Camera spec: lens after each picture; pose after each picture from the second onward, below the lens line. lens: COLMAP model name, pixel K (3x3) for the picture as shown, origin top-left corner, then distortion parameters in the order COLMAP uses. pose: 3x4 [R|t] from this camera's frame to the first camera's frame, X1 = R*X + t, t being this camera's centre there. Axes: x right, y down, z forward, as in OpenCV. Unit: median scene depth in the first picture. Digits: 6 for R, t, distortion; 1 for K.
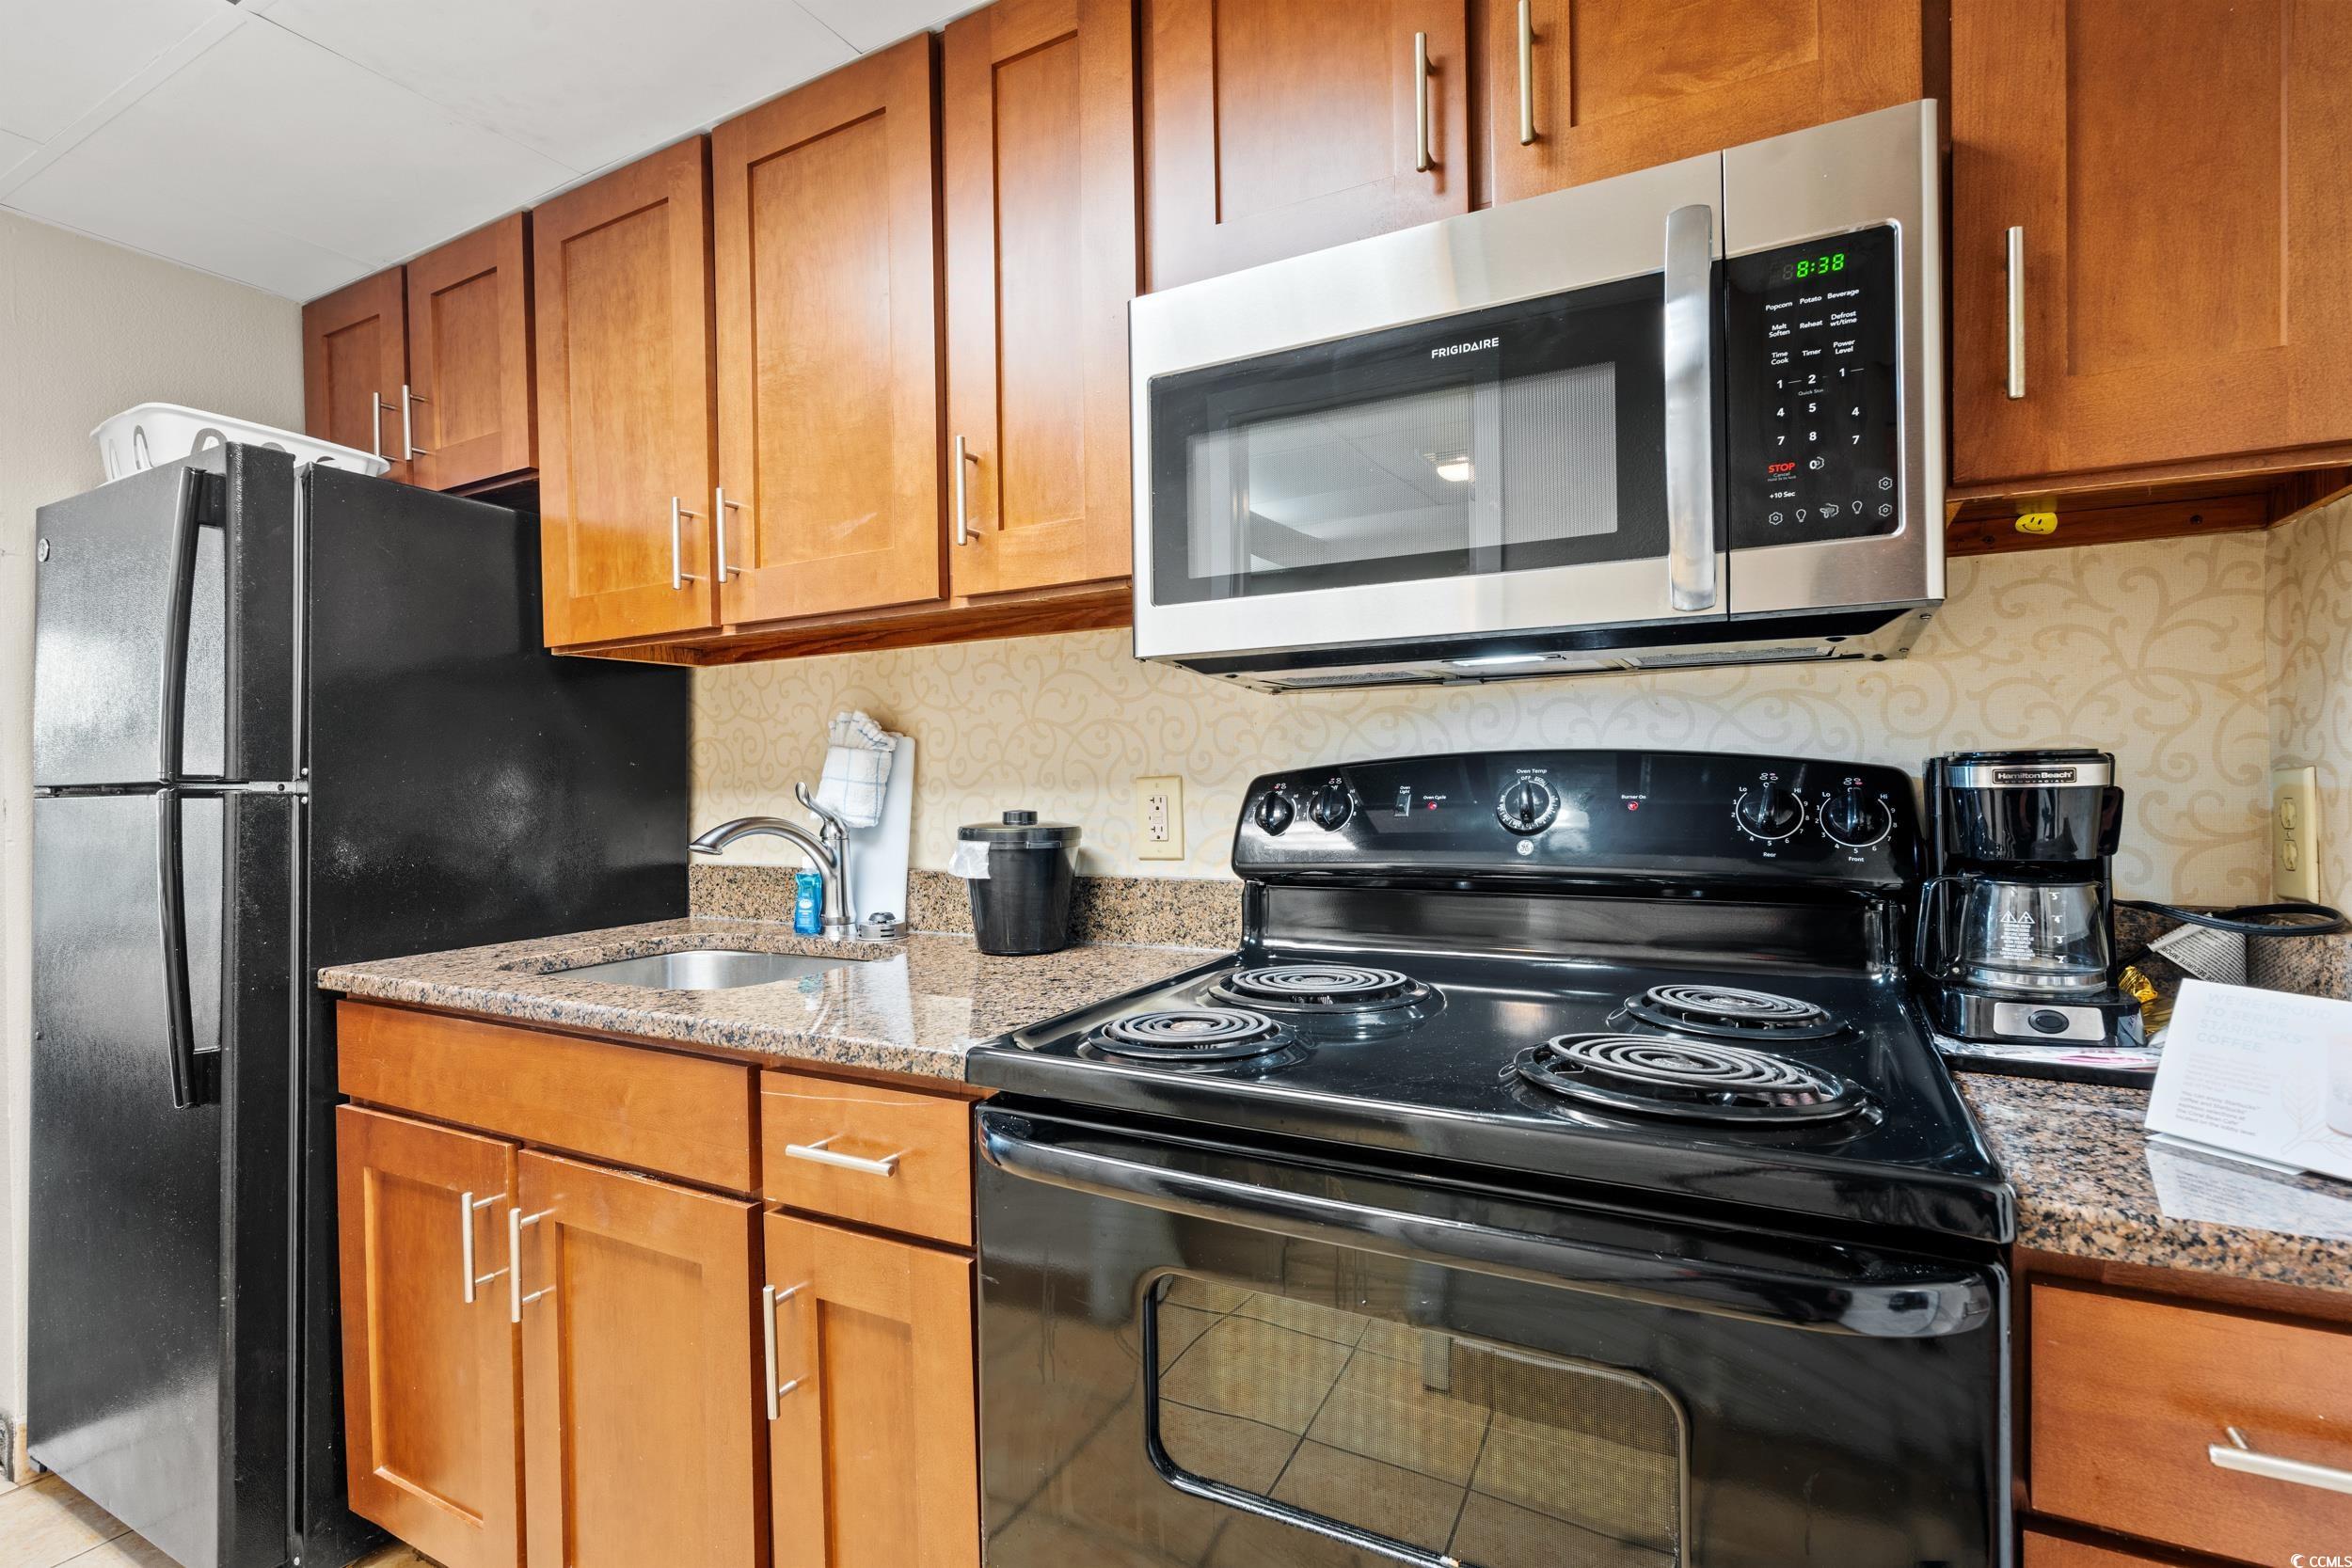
lens RADIAL K [[1117.0, 0, 1176.4], [0, 1117.0, 794.8], [0, 0, 1]] dist [-0.002743, 0.000046]
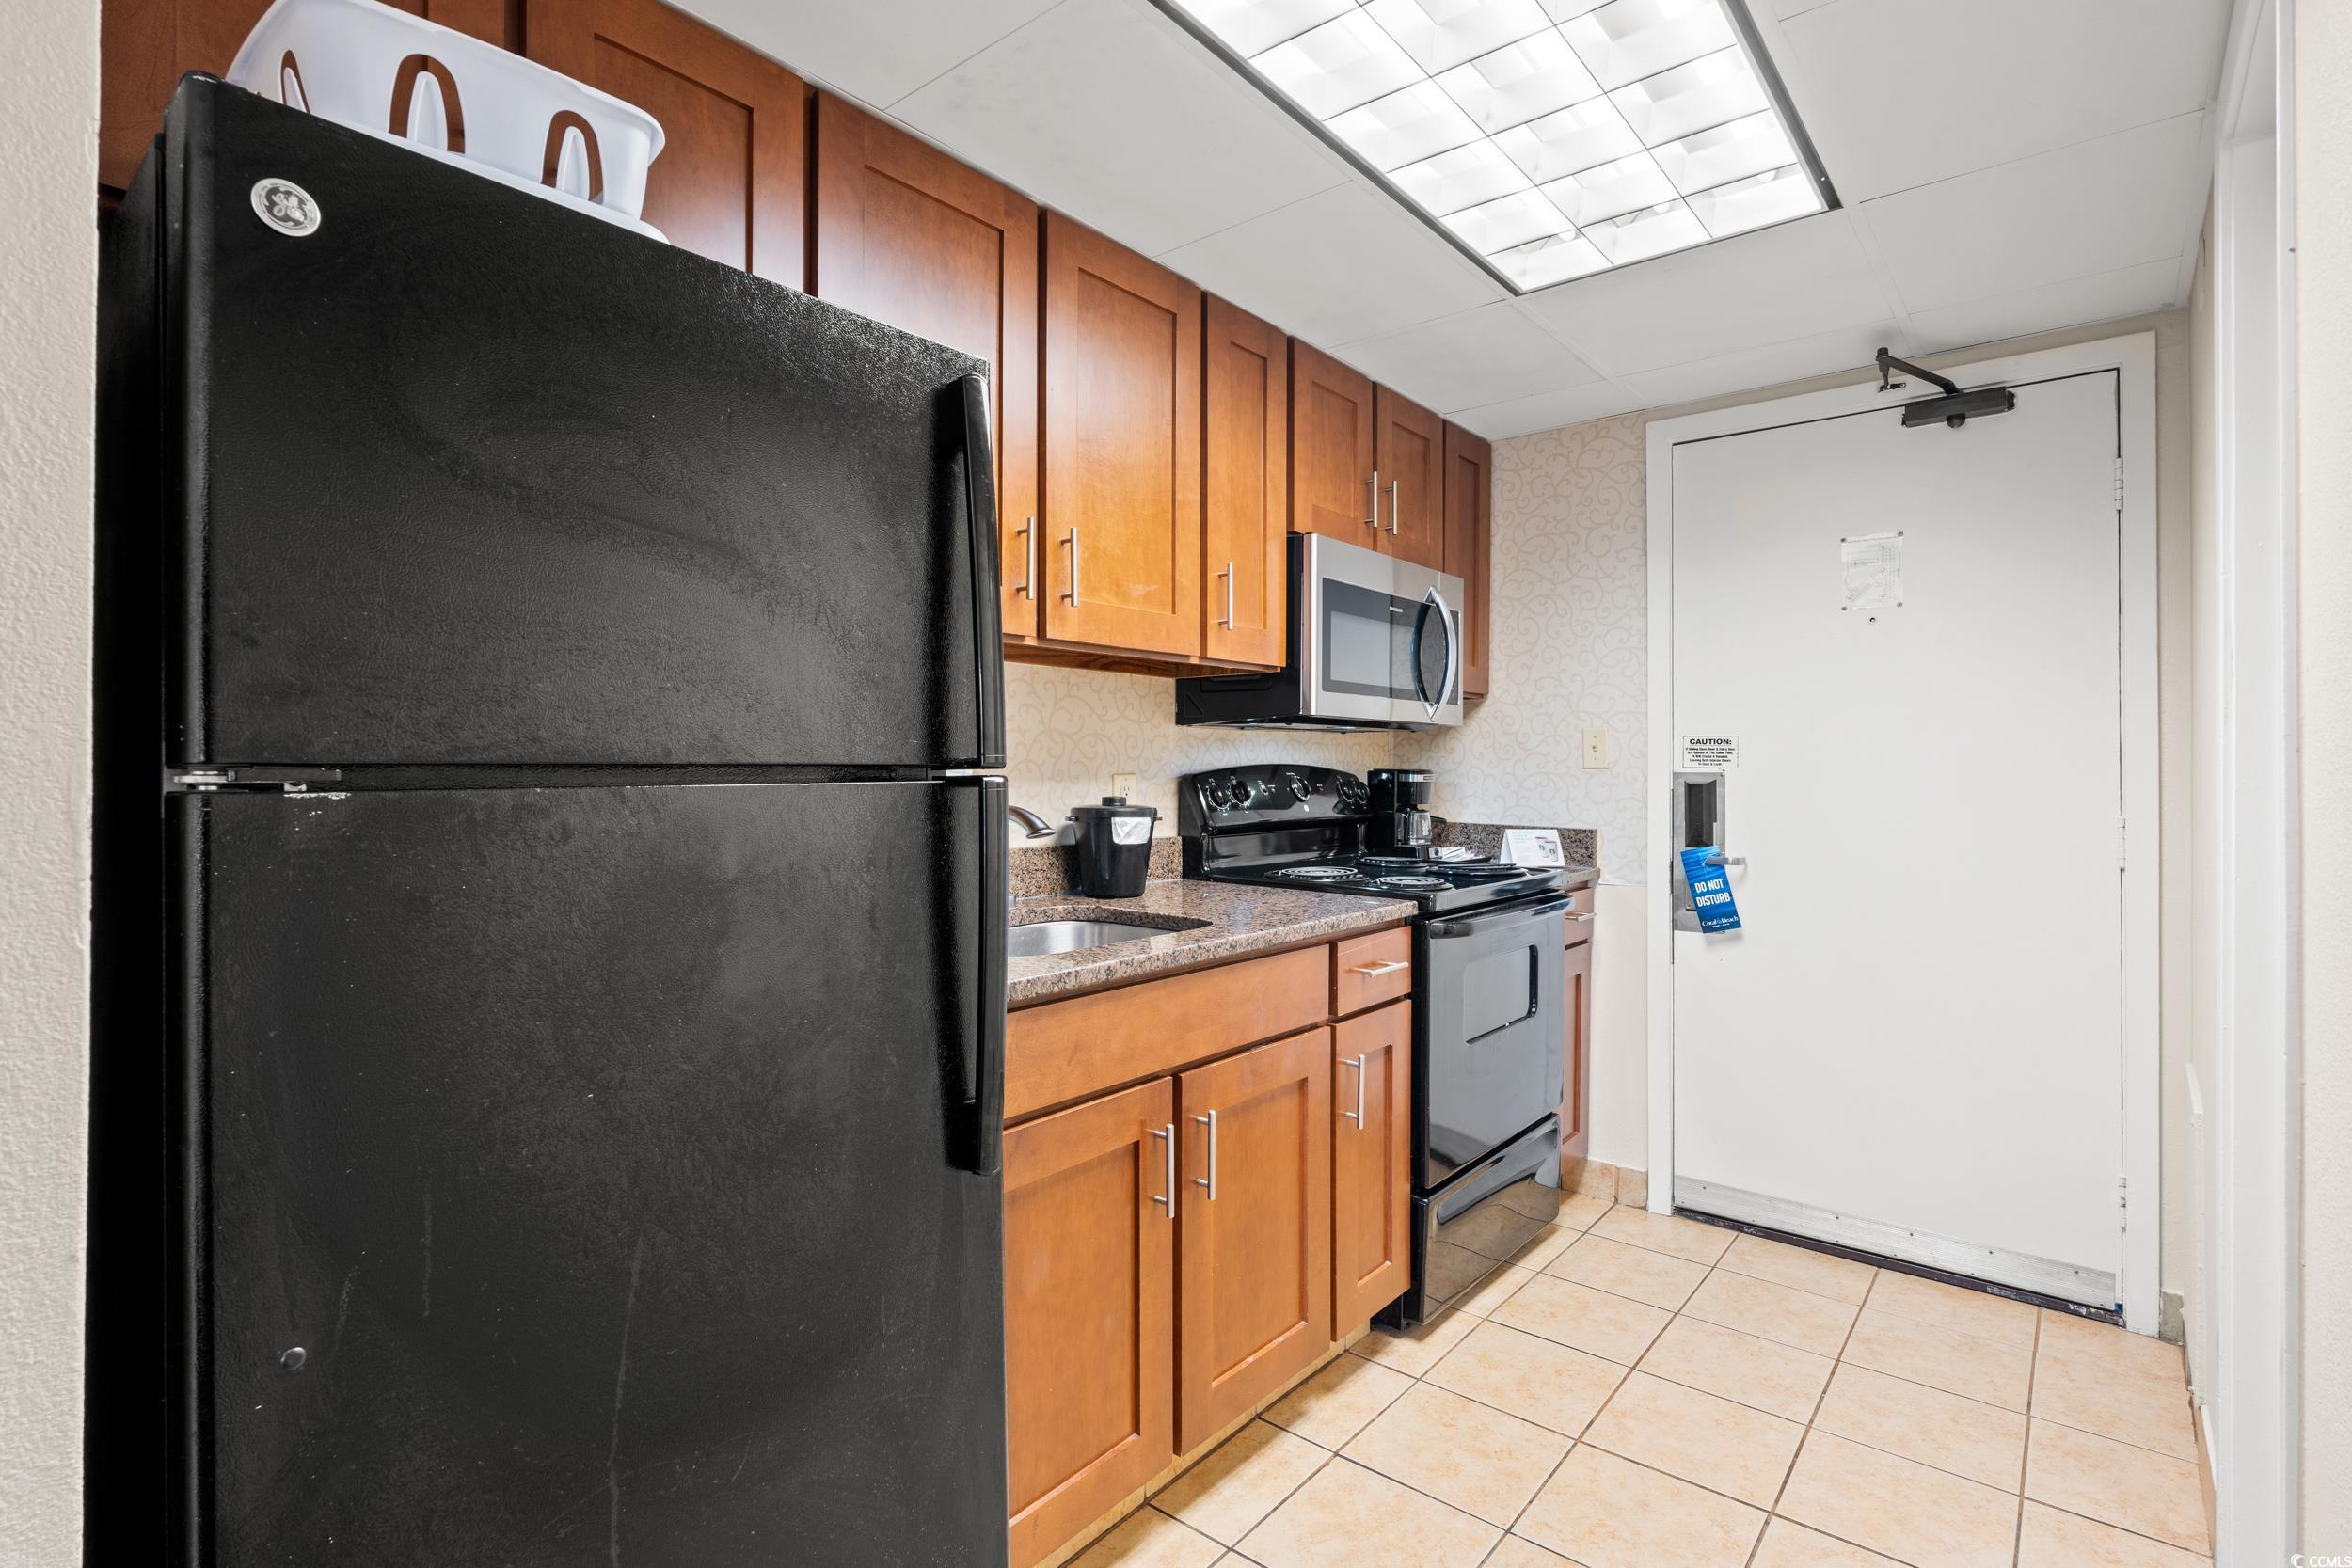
lens RADIAL K [[1133.1, 0, 1181.2], [0, 1133.1, 767.5], [0, 0, 1]] dist [-0.001518, 0.000138]
pose [[0.179792, 0.015910, 0.983576, -1.651241], [0.007415, 0.999819, -0.017528, 0.003401], [-0.983677, 0.010445, 0.179641, 0.706987]]
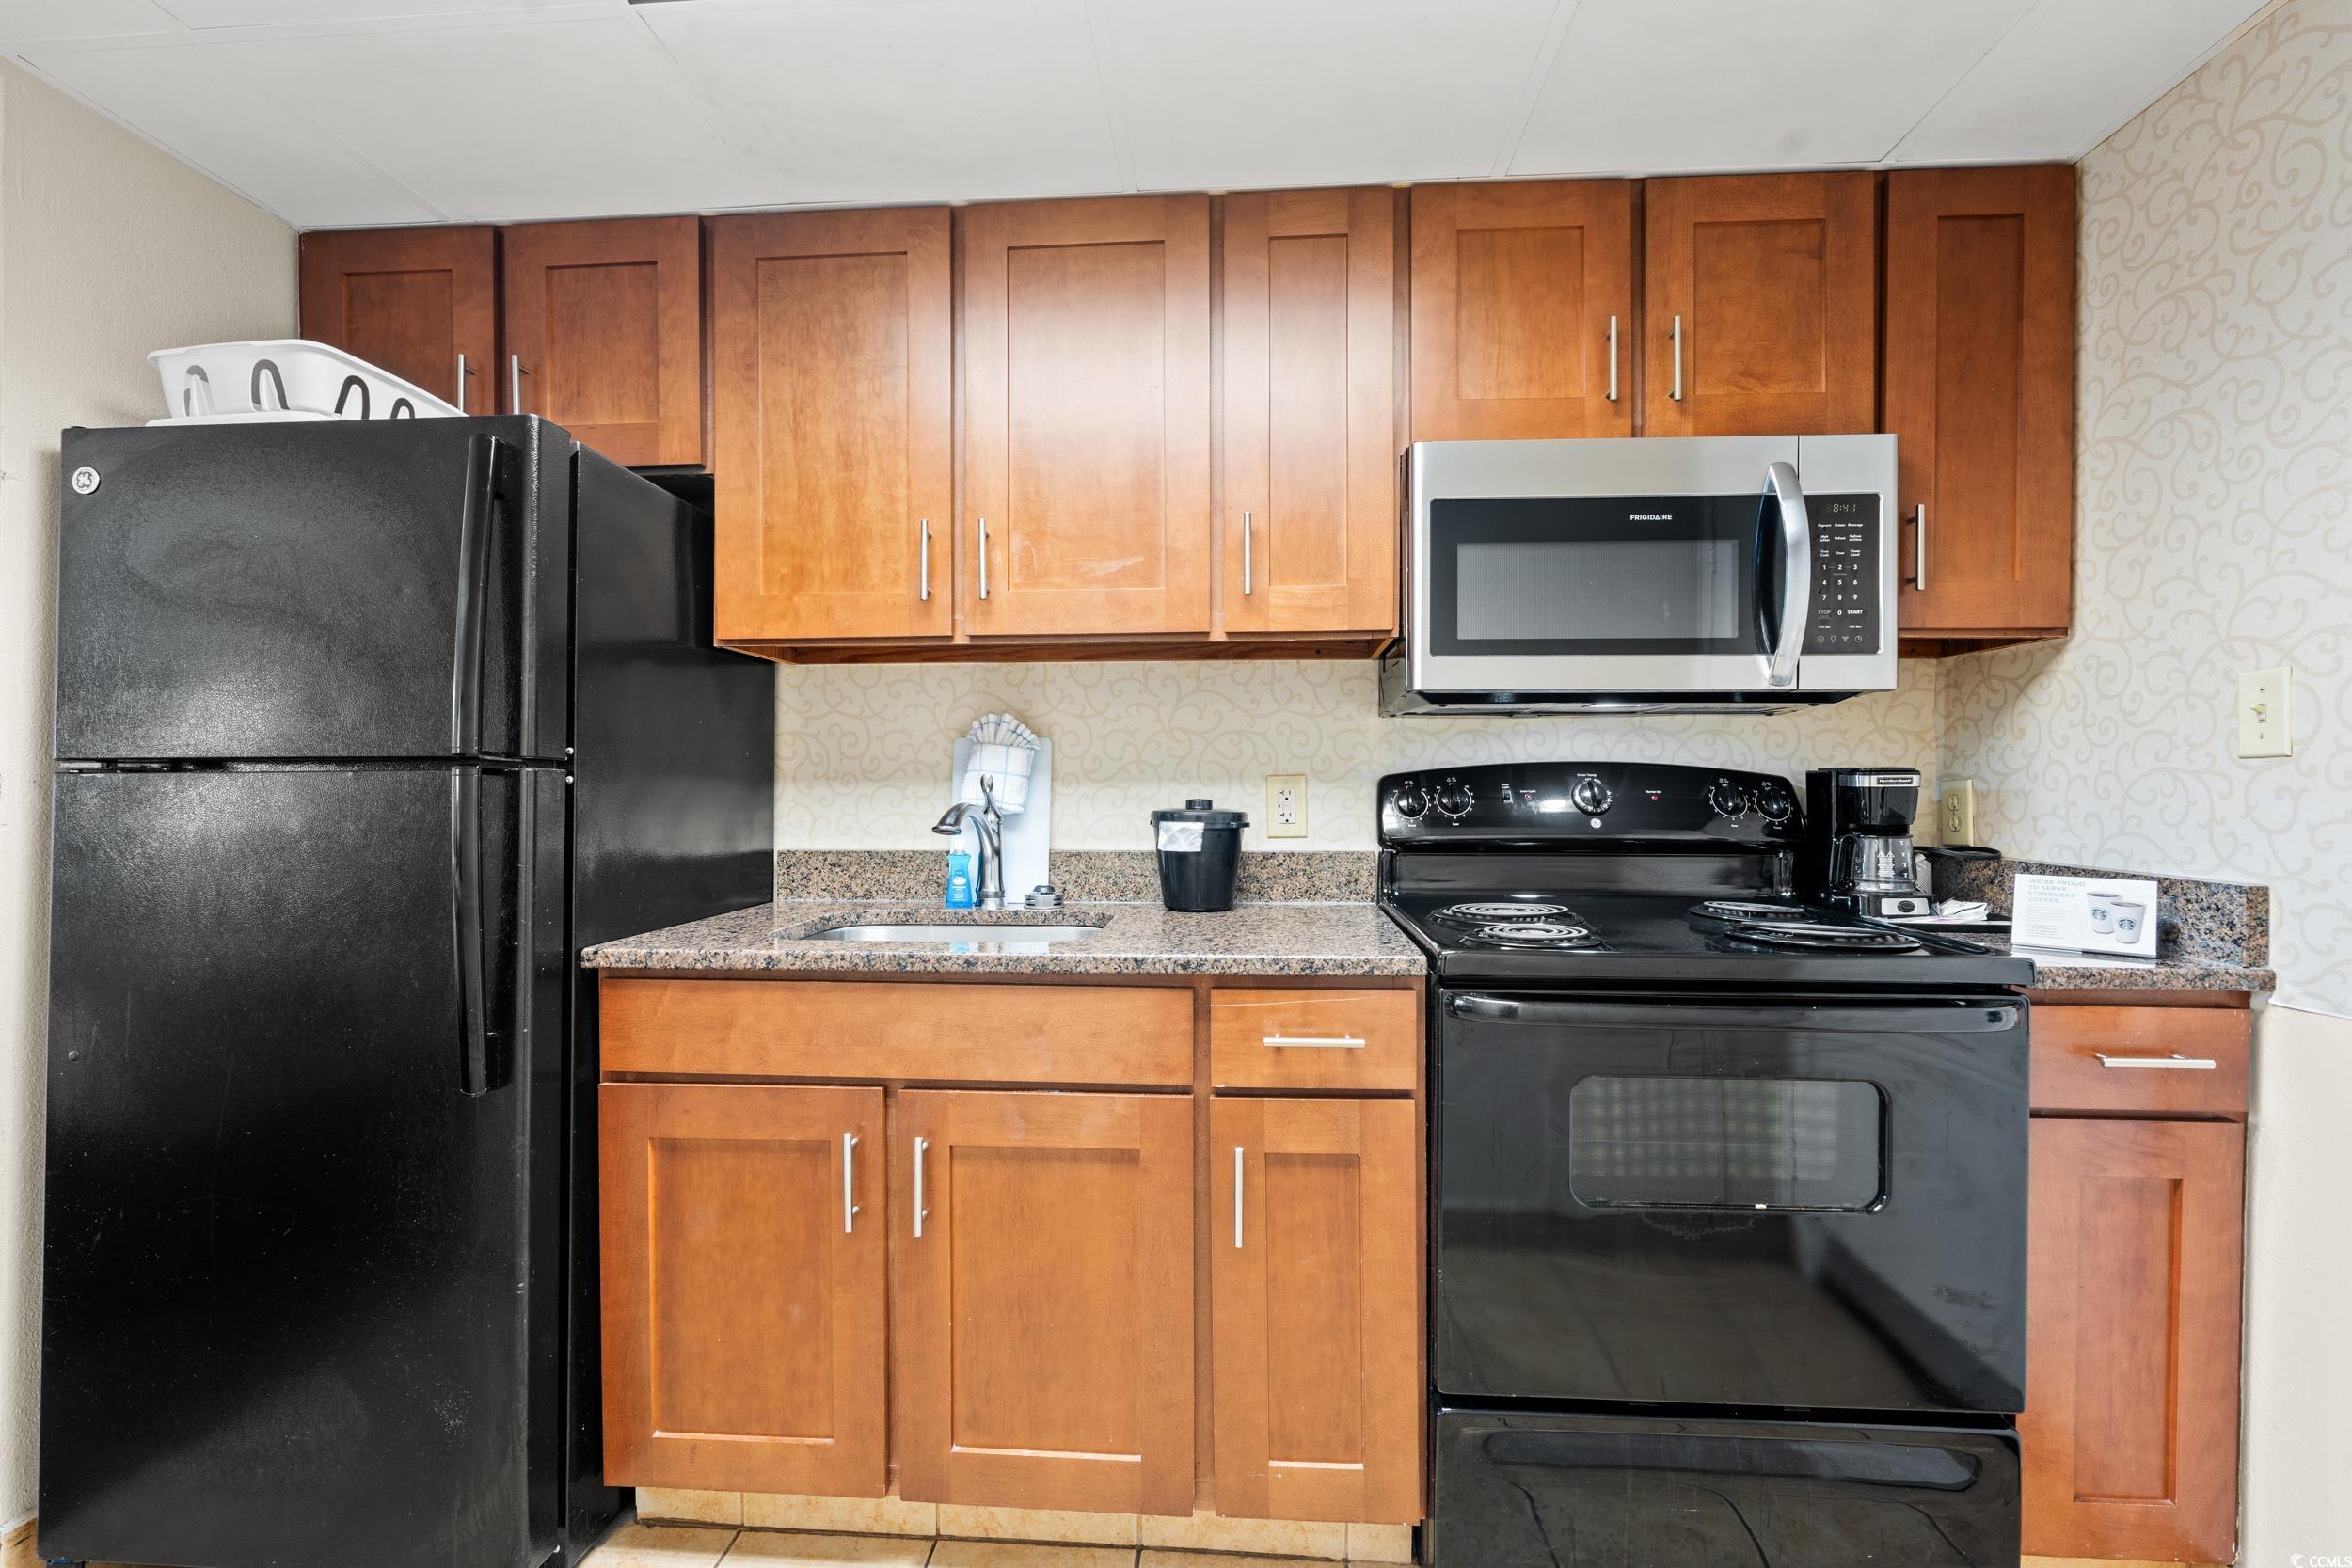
lens RADIAL K [[1044.4, 0, 1177.9], [0, 1044.4, 799.8], [0, 0, 1]] dist [-0.002899, -0.000129]
pose [[0.907763, 0.010913, 0.419341, -0.710939], [-0.008734, 0.999937, -0.007116, 0.025210], [-0.419392, 0.002797, 0.907801, -0.076838]]
